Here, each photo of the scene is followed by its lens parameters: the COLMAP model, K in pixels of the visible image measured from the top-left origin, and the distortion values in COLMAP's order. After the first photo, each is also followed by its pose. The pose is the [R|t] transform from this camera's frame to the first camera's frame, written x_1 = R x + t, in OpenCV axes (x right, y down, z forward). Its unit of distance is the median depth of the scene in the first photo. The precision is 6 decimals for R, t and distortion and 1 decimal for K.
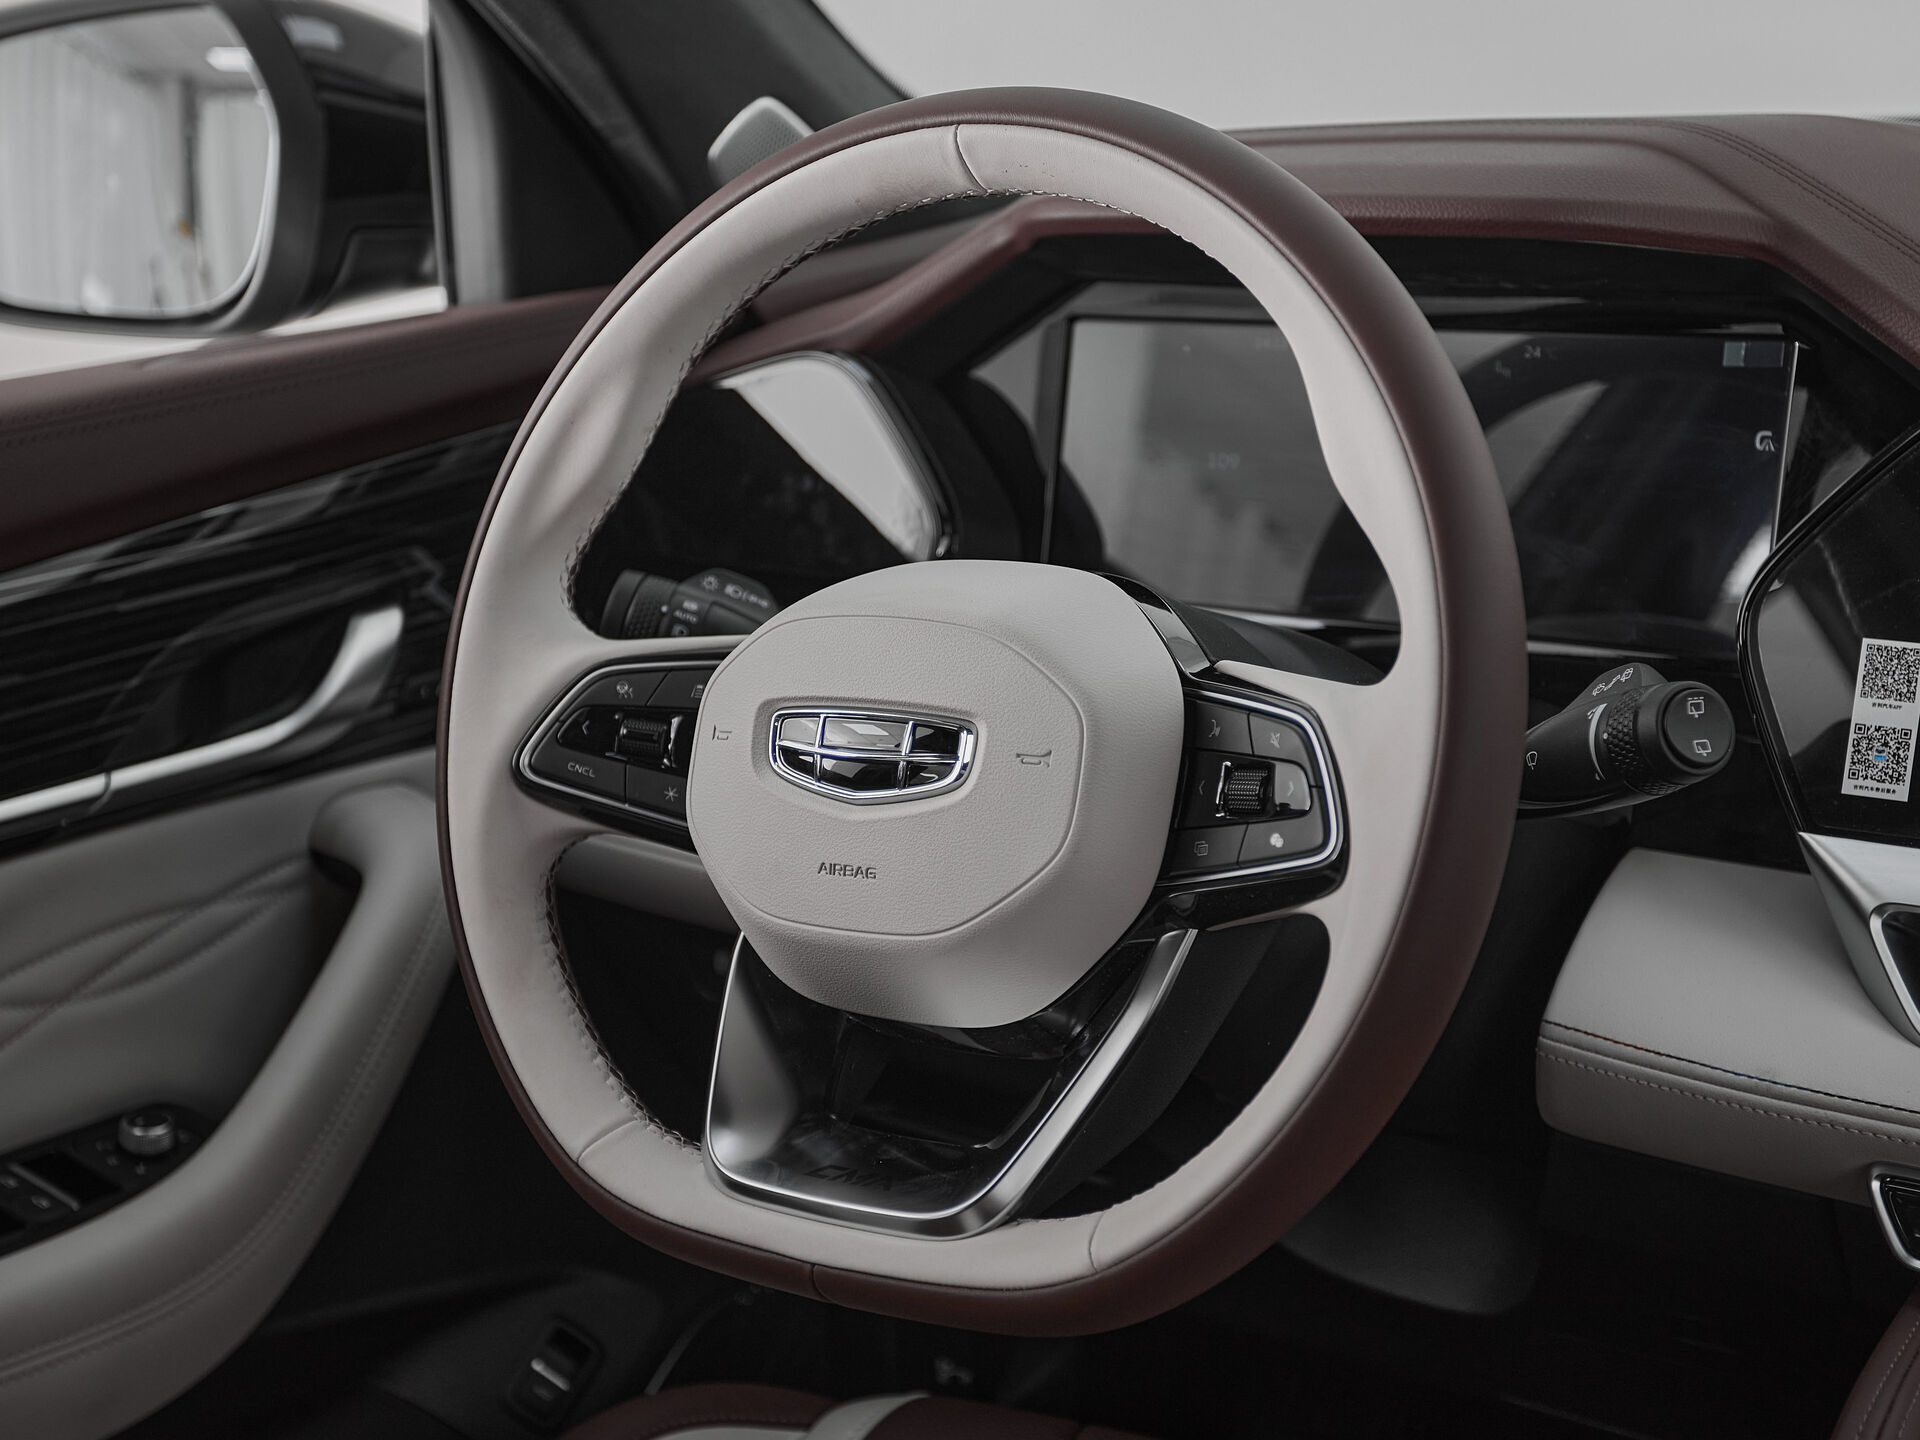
lens RADIAL K [[2792.3, 0, 964.5], [0, 2792.3, 790.6], [0, 0, 1]] dist [0.041812, 0.000000]
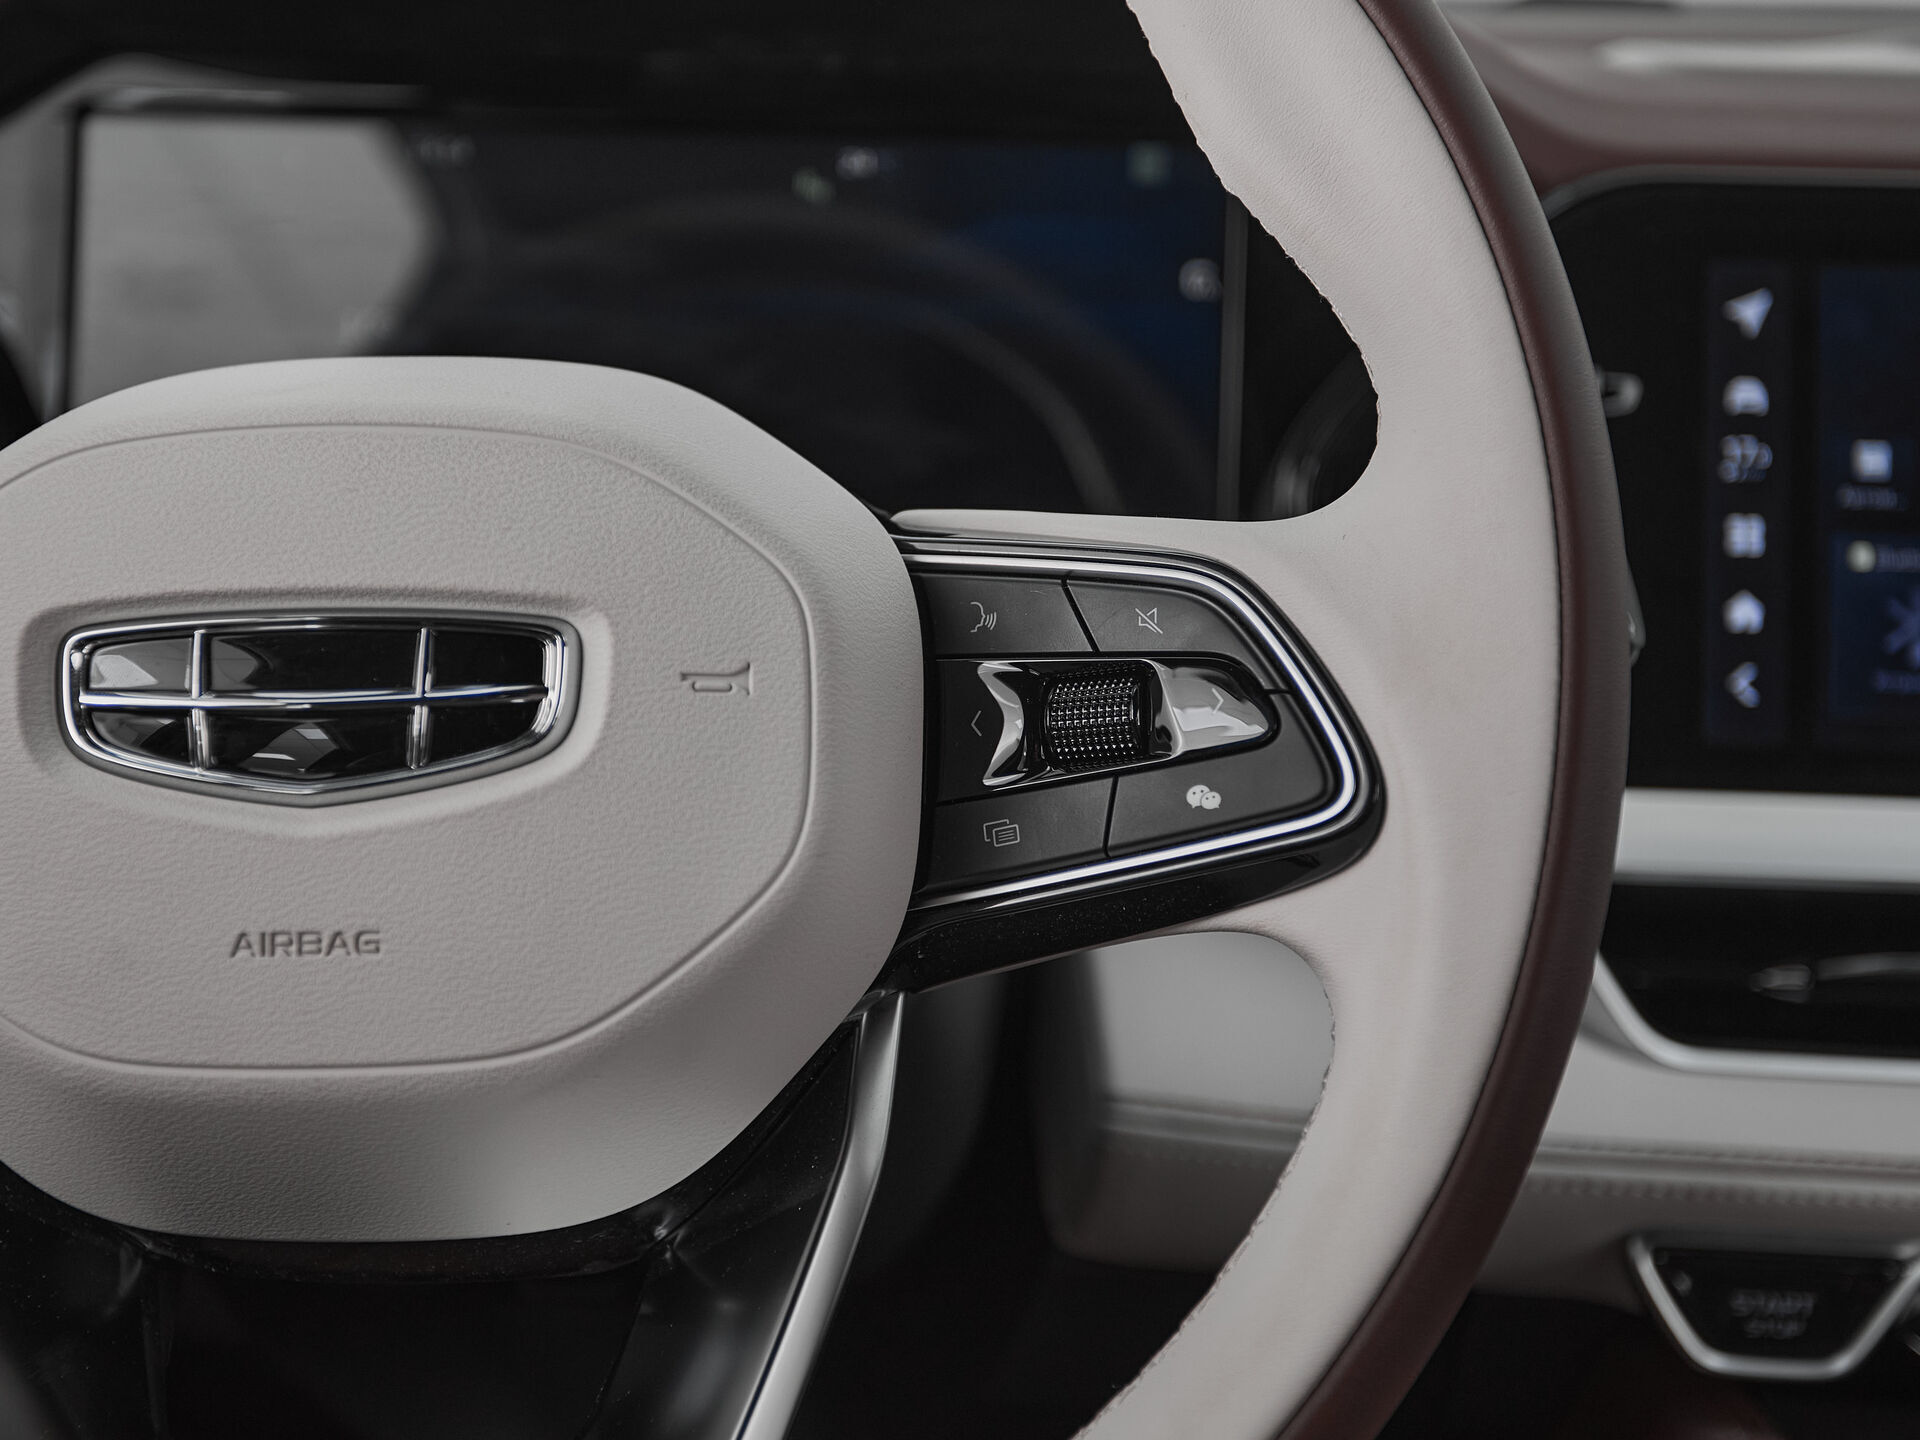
lens RADIAL K [[2692.5, 0, 956.7], [0, 2692.5, 709.2], [0, 0, 1]] dist [0.011742, 0.000000]
pose [[0.830898, -0.043751, 0.554702, -0.206719], [0.084036, 0.995336, -0.047373, 0.020198], [-0.550042, 0.085977, 0.830699, 0.555253]]
